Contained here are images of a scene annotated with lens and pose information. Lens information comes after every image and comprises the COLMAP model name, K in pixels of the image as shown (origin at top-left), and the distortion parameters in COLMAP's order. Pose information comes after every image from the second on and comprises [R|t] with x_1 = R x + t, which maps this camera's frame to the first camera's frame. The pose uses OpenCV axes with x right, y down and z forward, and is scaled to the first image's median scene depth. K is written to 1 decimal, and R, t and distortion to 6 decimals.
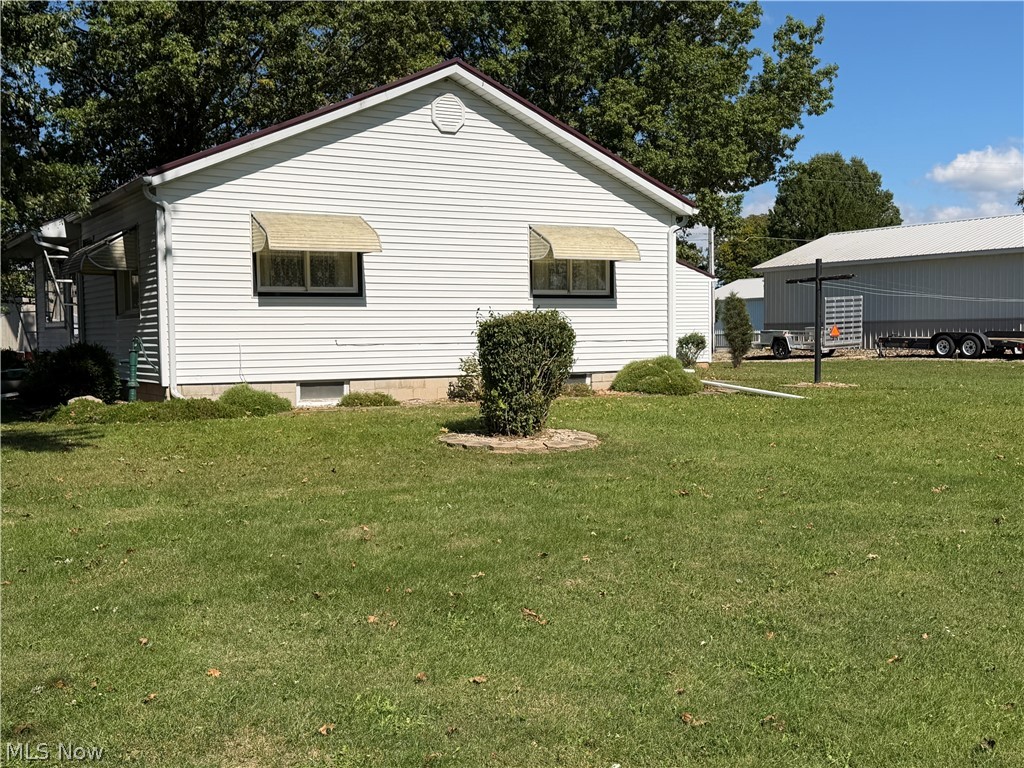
lens RADIAL K [[1185.0, 0, 511.4], [0, 1185.0, 385.6], [0, 0, 1]] dist [0.019571, 0.000000]
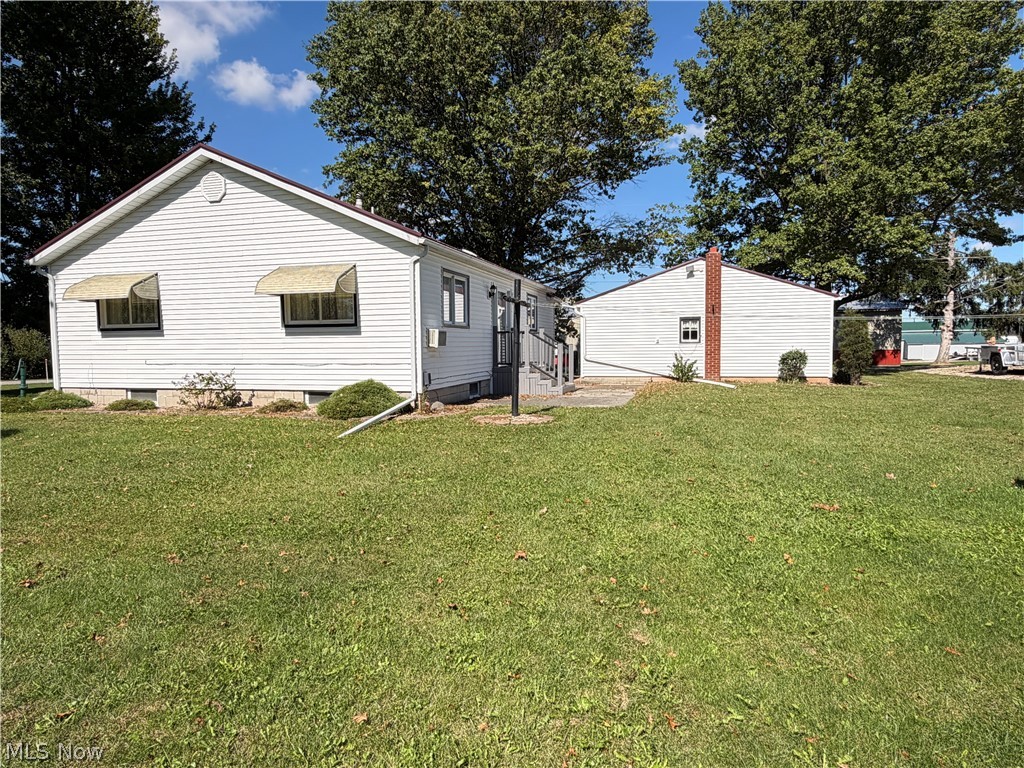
lens RADIAL K [[632.8, 0, 511.8], [0, 632.8, 379.5], [0, 0, 1]] dist [-0.005492, -0.001077]
pose [[0.697503, 0.045882, -0.715111, 0.688511], [-0.029427, 0.998940, 0.035390, -0.054332], [0.715977, -0.003641, 0.698114, 0.763879]]
